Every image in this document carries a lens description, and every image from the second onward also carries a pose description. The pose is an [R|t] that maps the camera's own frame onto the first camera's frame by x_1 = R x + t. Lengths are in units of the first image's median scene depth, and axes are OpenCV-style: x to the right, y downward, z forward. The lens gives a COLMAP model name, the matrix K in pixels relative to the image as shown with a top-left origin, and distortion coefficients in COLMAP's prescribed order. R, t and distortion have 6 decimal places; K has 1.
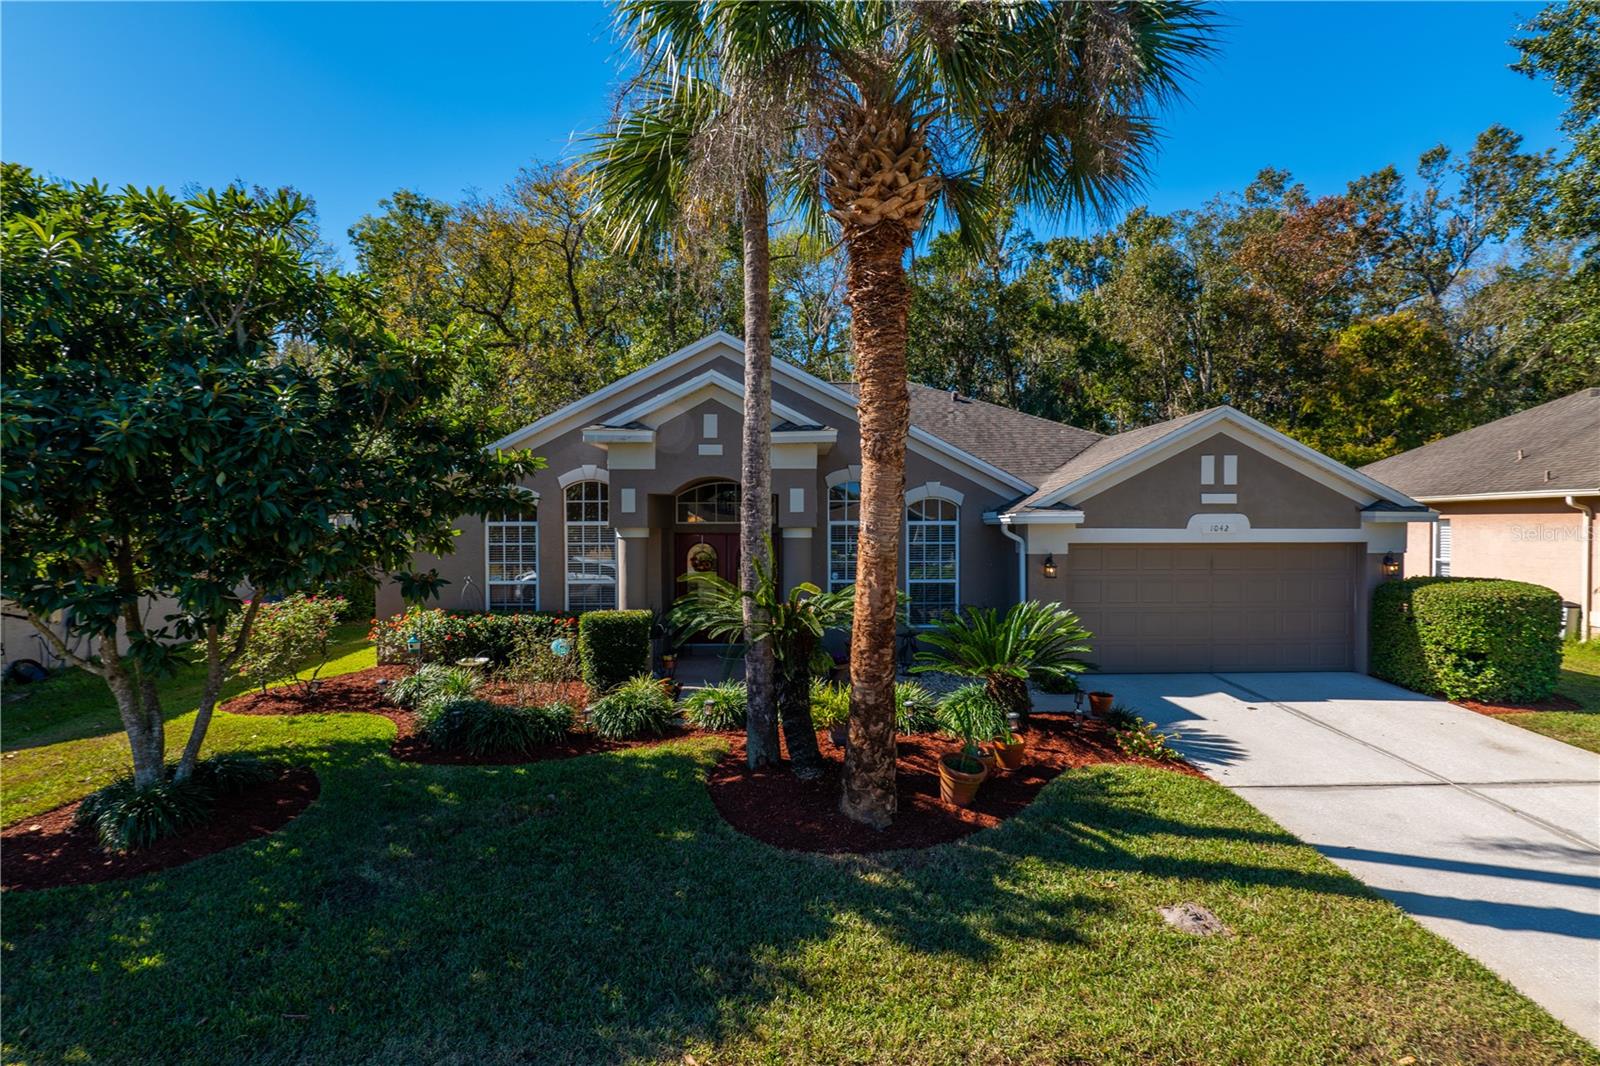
lens RADIAL K [[766.9, 0, 809.7], [0, 766.9, 533.5], [0, 0, 1]] dist [-0.014010, 0.000031]
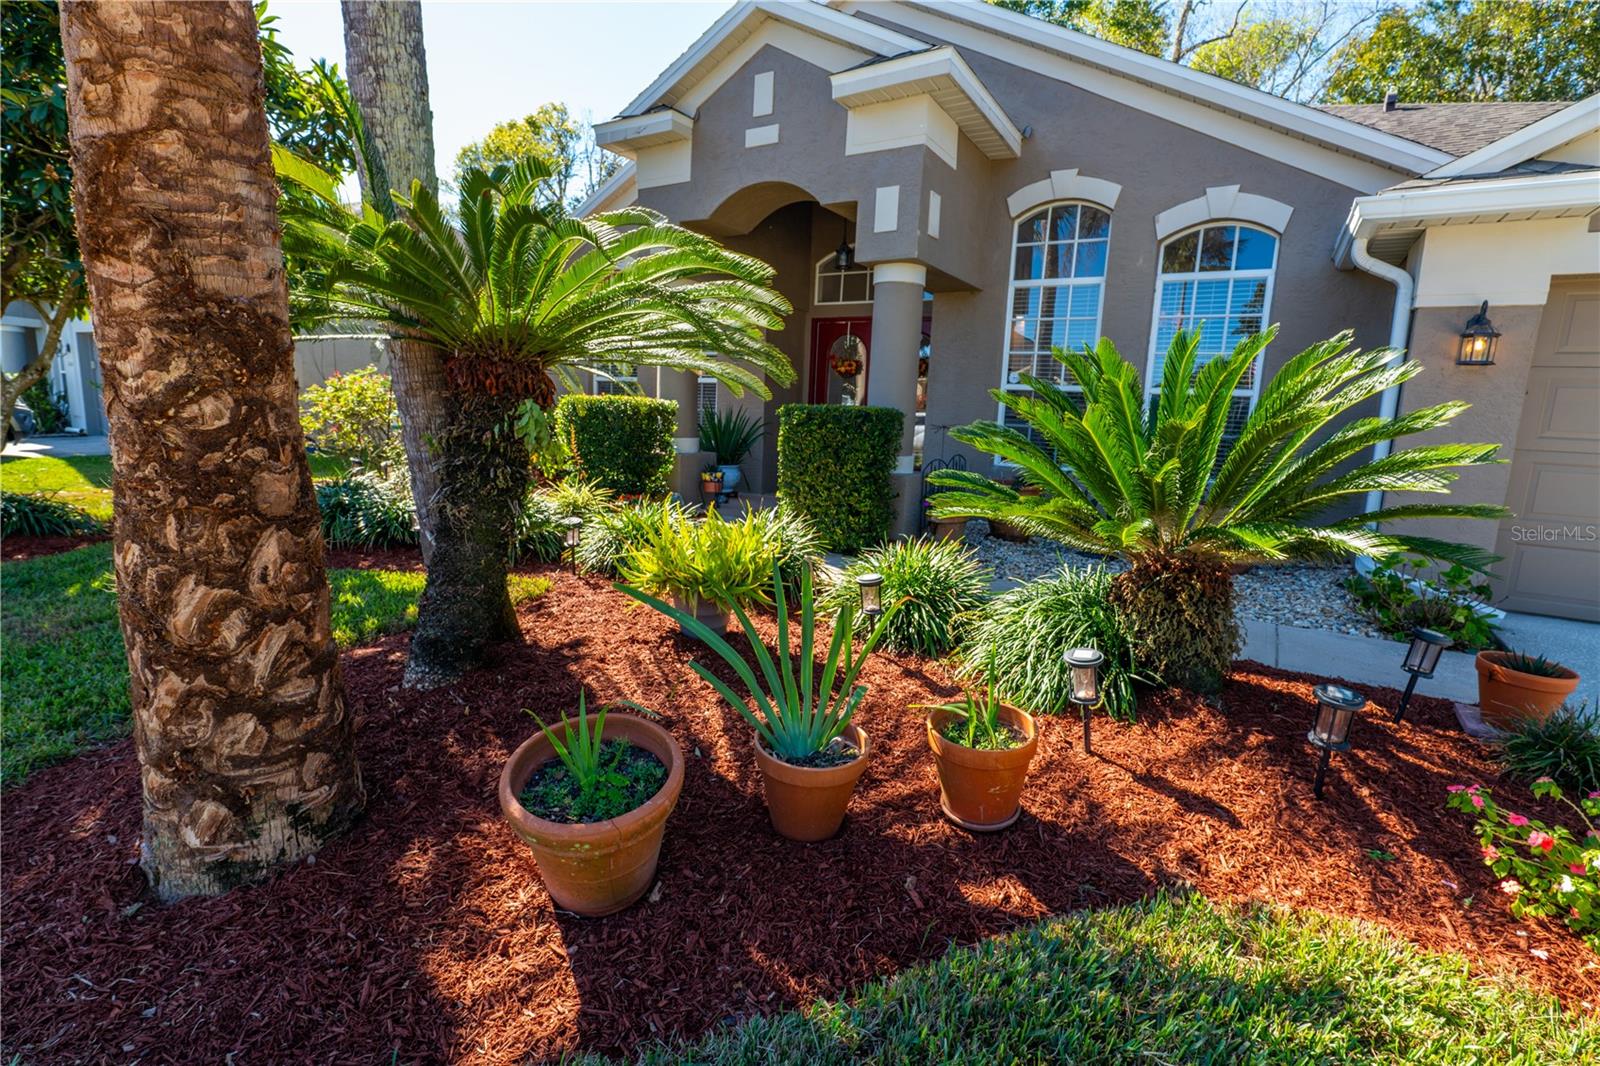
lens RADIAL K [[733.0, 0, 799.8], [0, 733.0, 534.1], [0, 0, 1]] dist [-0.024749, 0.006643]
pose [[0.840987, 0.126587, -0.526038, 0.225346], [-0.047888, 0.985845, 0.160677, 0.100712], [0.538931, -0.109937, 0.835145, 0.482985]]
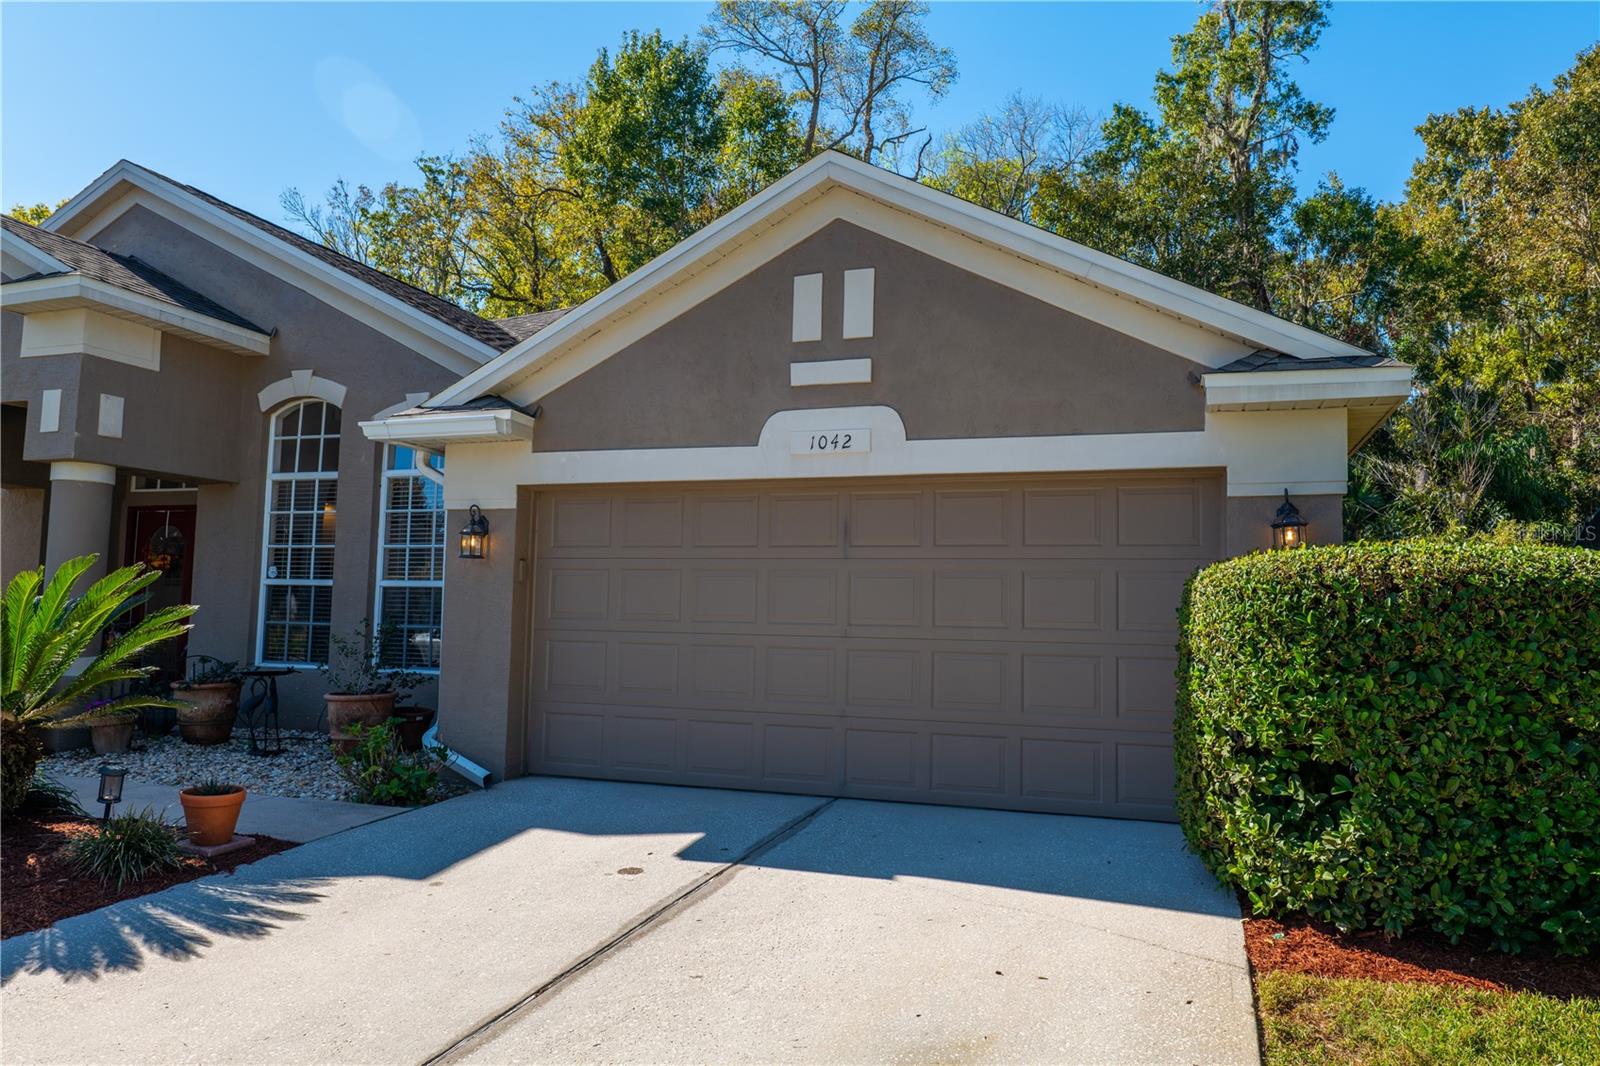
lens RADIAL K [[1070.6, 0, 796.5], [0, 1070.6, 527.9], [0, 0, 1]] dist [-0.004072, -0.002640]
pose [[0.940617, -0.008902, -0.339354, 0.717815], [-0.022816, 0.995738, -0.089360, 0.092742], [0.338703, 0.091796, 0.936405, 0.450235]]
